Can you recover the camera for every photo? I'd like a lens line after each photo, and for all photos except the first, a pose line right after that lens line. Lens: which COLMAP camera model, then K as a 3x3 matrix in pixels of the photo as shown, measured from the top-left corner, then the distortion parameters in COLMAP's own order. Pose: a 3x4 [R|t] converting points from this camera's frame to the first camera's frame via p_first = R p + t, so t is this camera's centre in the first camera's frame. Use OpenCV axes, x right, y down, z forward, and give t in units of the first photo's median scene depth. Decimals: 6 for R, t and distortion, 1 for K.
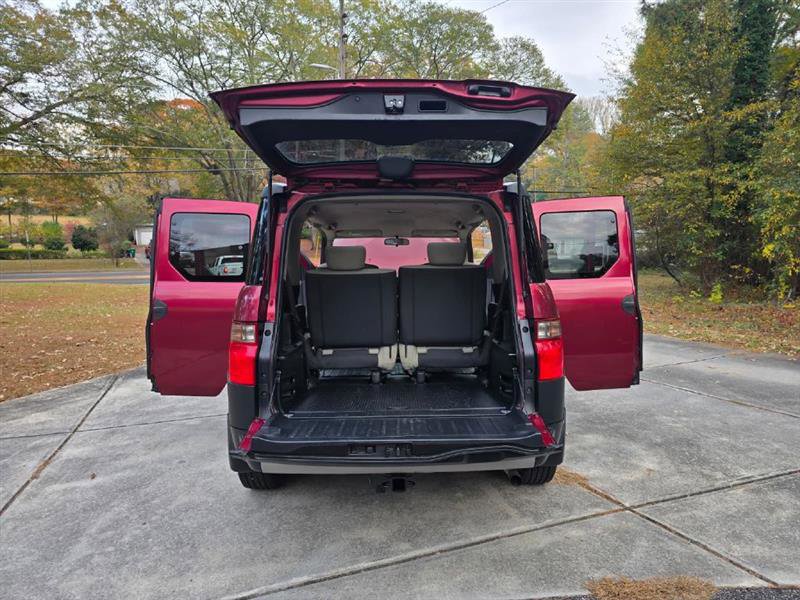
lens RADIAL K [[557.9, 0, 403.3], [0, 557.9, 311.3], [0, 0, 1]] dist [0.047027, -0.047022]
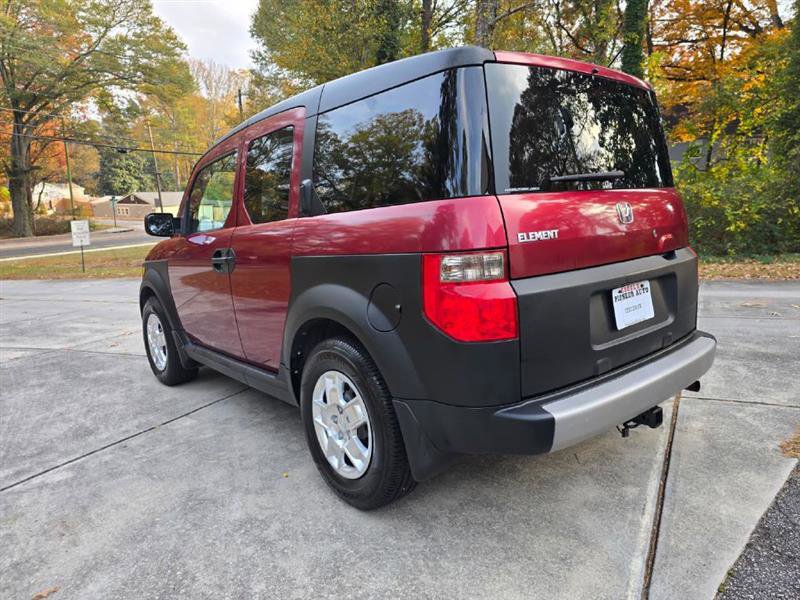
lens RADIAL K [[557.9, 0, 403.3], [0, 557.9, 311.3], [0, 0, 1]] dist [0.047027, -0.047022]
pose [[0.773047, -0.150468, 0.616245, -0.421319], [0.119392, 0.988611, 0.091617, 0.009731], [-0.623012, 0.002751, 0.782207, 0.288682]]
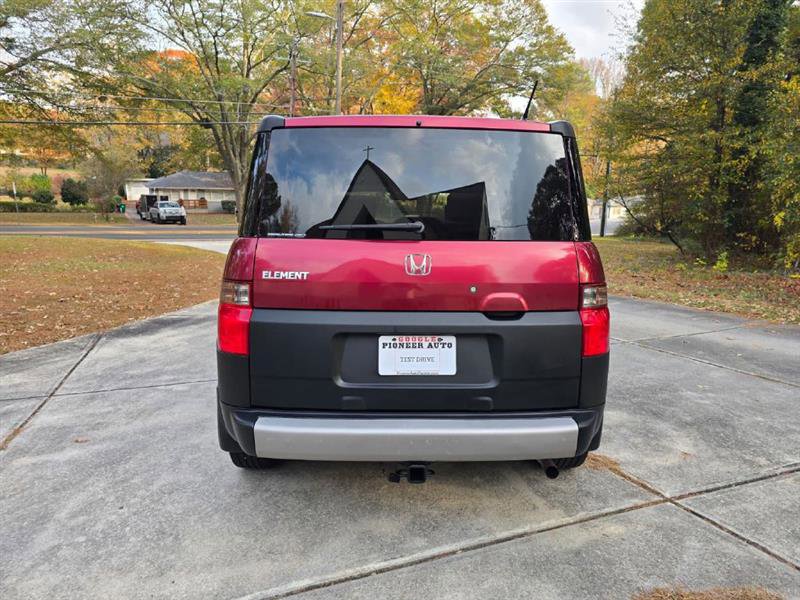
lens RADIAL K [[553.0, 0, 397.3], [0, 553.0, 305.0], [0, 0, 1]] dist [0.047878, -0.046054]
pose [[0.999762, 0.020916, 0.006129, -0.025072], [-0.021230, 0.998173, 0.056561, 0.001926], [-0.004934, -0.056677, 0.998380, 0.086900]]
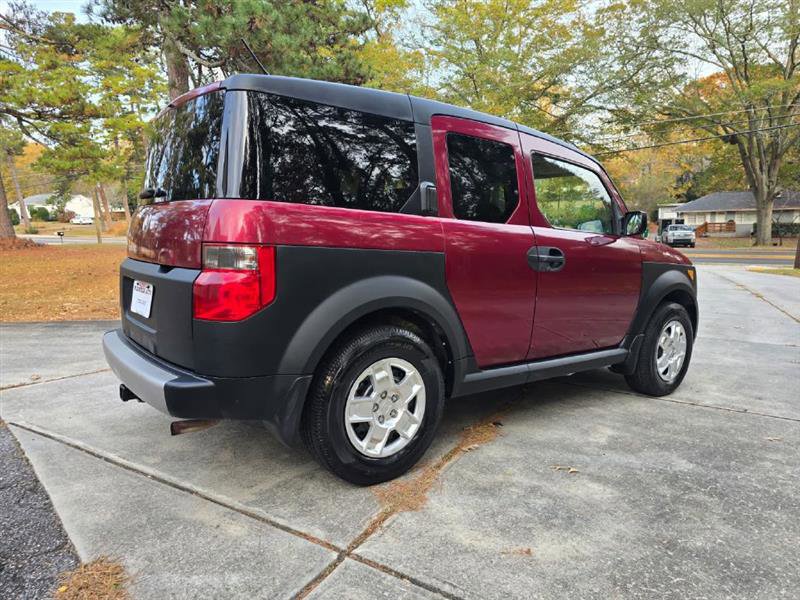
lens RADIAL K [[544.5, 0, 400.0], [0, 544.5, 300.0], [0, 0, 1]] dist [0.059821, -0.050294]
pose [[0.579680, 0.111797, -0.807138, 0.562463], [-0.104203, 0.992581, 0.062645, 0.010535], [0.808154, 0.047792, 0.587029, 0.412093]]
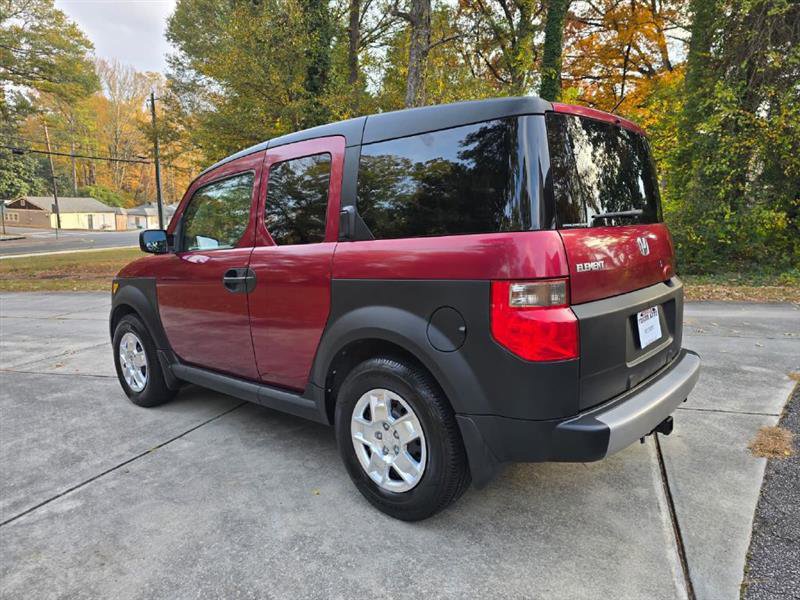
lens RADIAL K [[561.8, 0, 404.3], [0, 561.8, 311.1], [0, 0, 1]] dist [0.041224, -0.037715]
pose [[0.665276, -0.130353, 0.735130, -0.525747], [0.102760, 0.991256, 0.082774, -0.011458], [-0.739492, 0.020474, 0.672854, 0.342880]]
